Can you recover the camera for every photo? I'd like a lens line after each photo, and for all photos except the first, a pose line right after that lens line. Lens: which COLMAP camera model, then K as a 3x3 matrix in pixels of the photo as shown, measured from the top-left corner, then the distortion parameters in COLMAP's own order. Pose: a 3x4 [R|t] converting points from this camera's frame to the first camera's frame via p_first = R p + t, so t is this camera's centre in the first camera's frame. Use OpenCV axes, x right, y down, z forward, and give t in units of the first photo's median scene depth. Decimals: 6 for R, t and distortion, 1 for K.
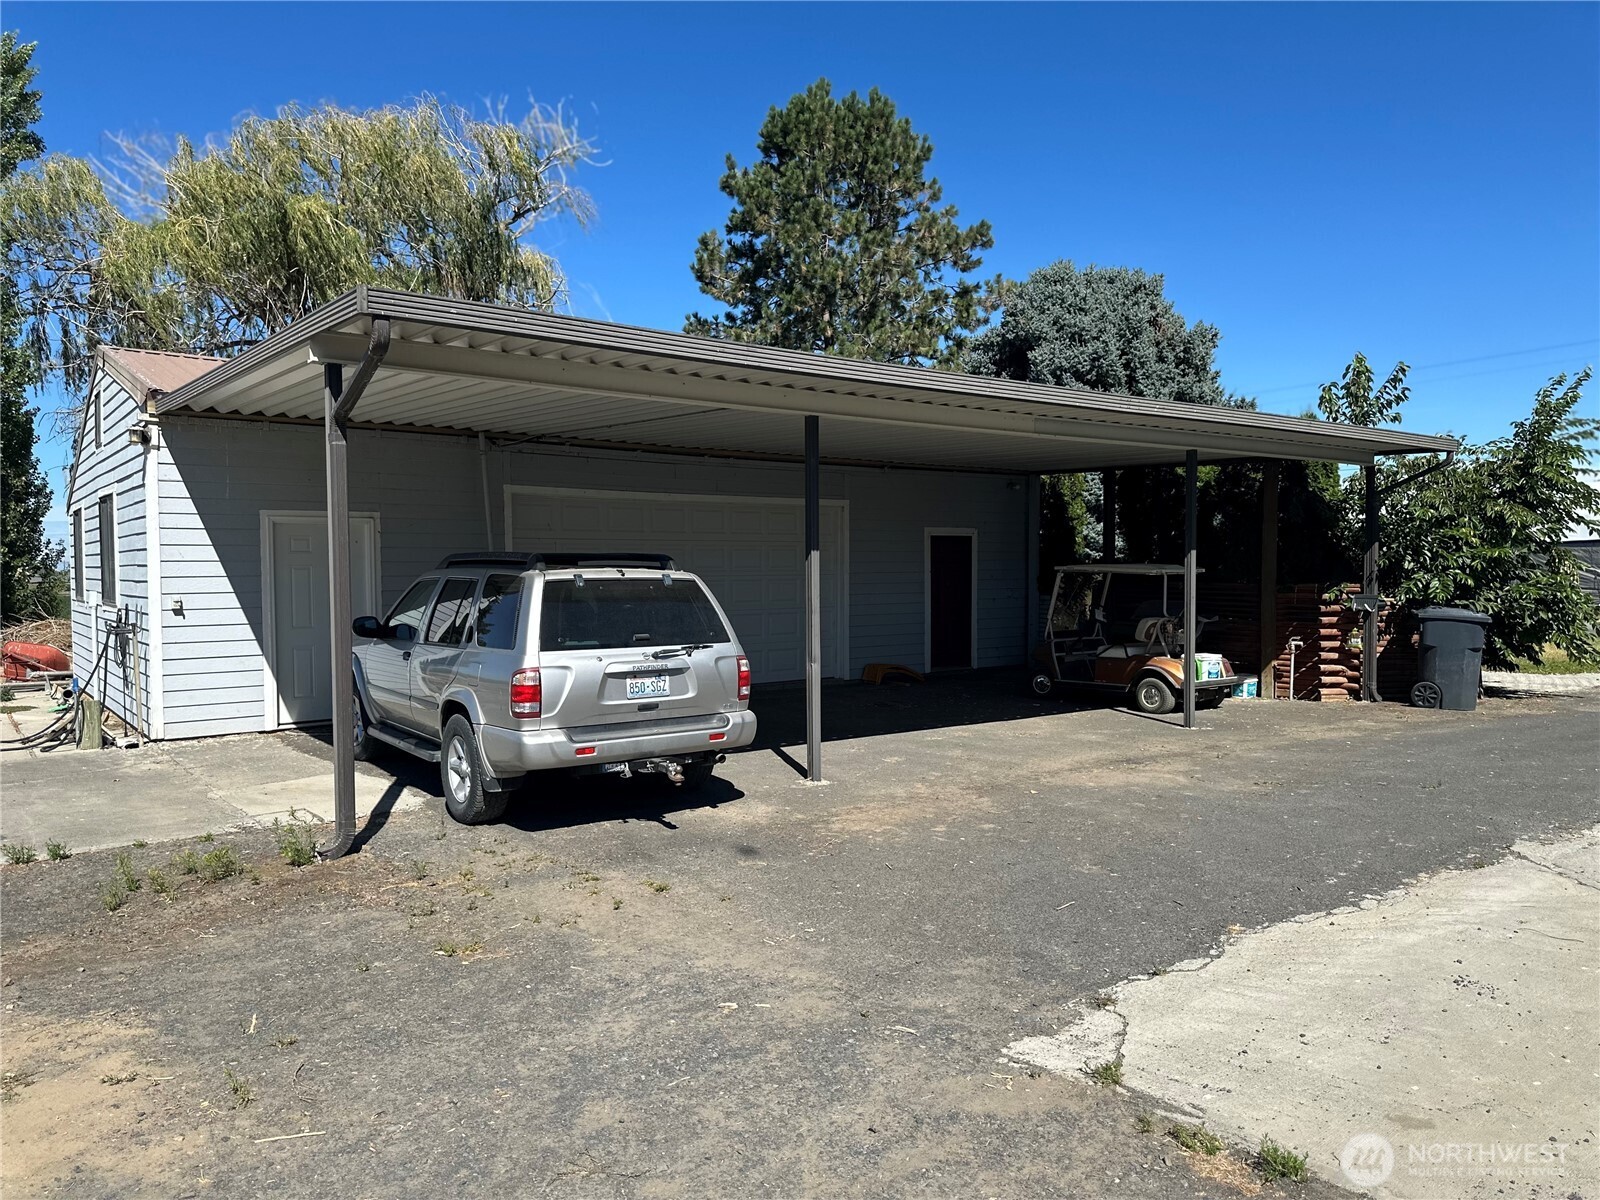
lens RADIAL K [[1124.2, 0, 800.0], [0, 1124.2, 600.0], [0, 0, 1]] dist [0.095899, -0.134974]
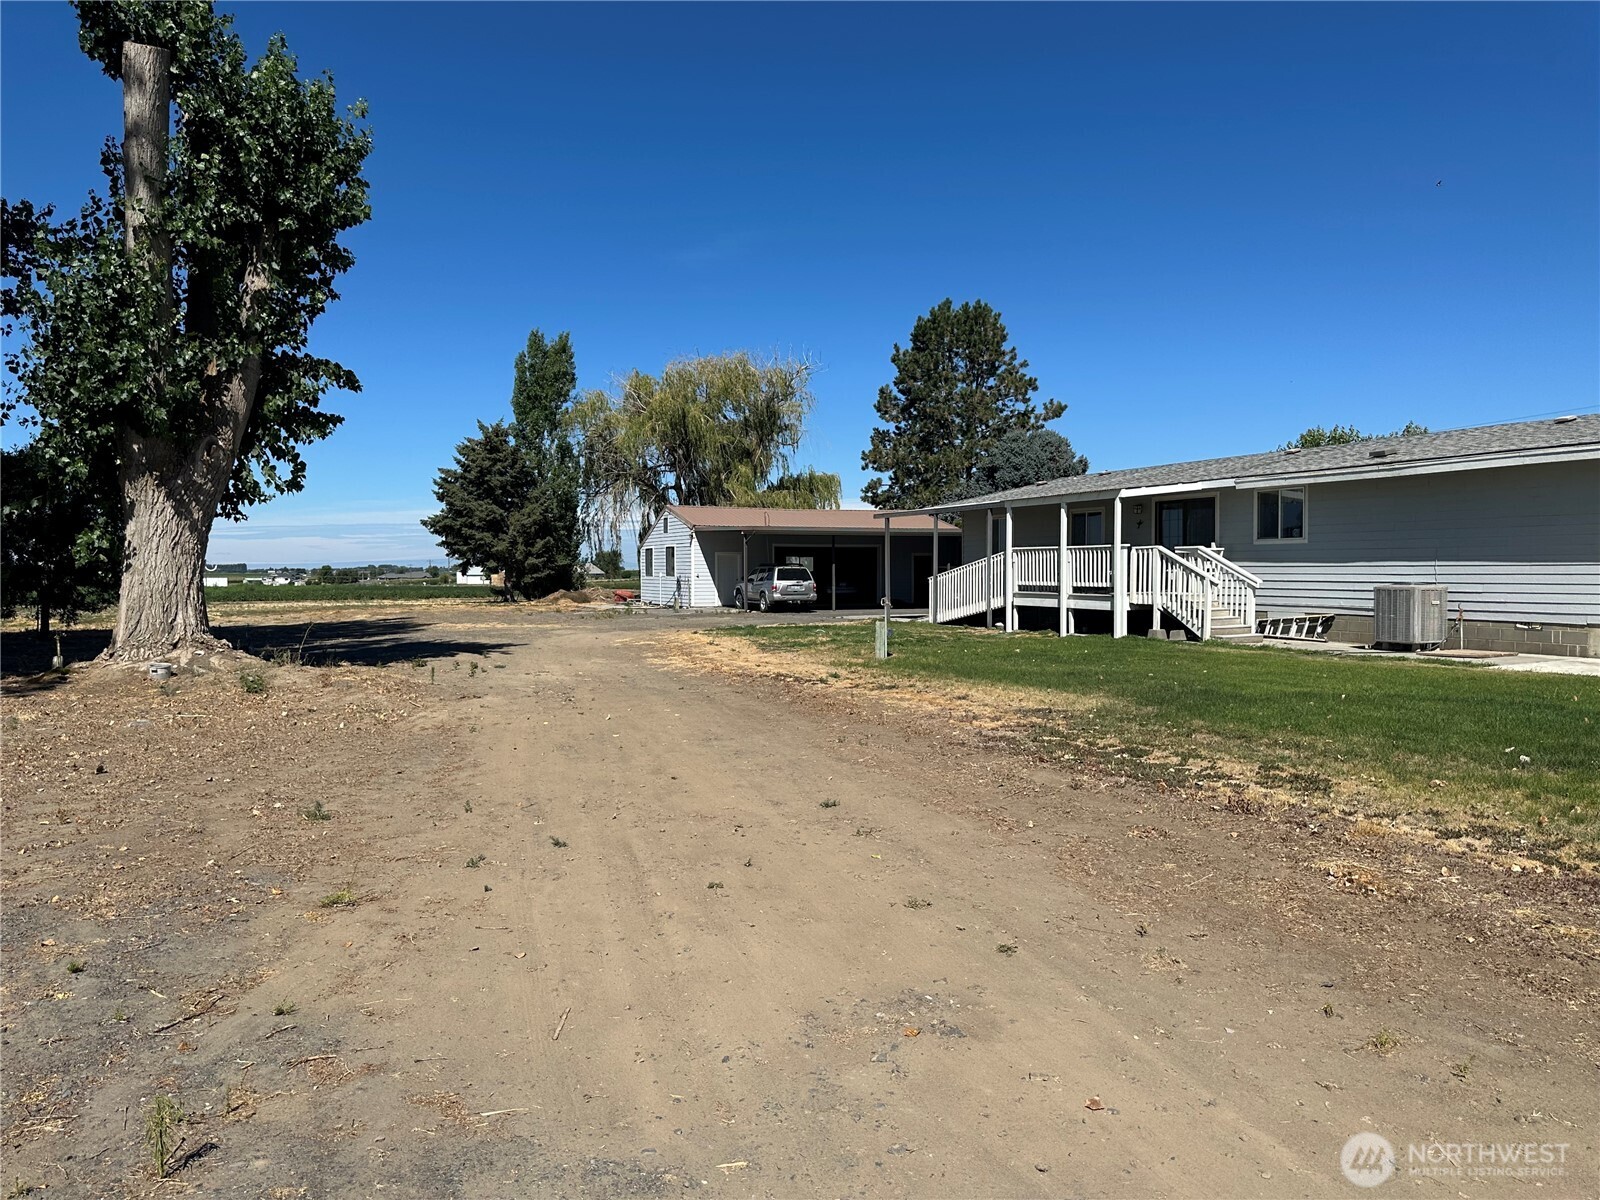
lens RADIAL K [[1113.6, 0, 800.0], [0, 1113.6, 600.0], [0, 0, 1]] dist [0.007419, -0.032307]
pose [[0.971715, 0.008357, -0.236007, 0.222864], [-0.008407, 0.999964, 0.000797, 0.025047], [0.236006, 0.001209, 0.971751, -0.815909]]
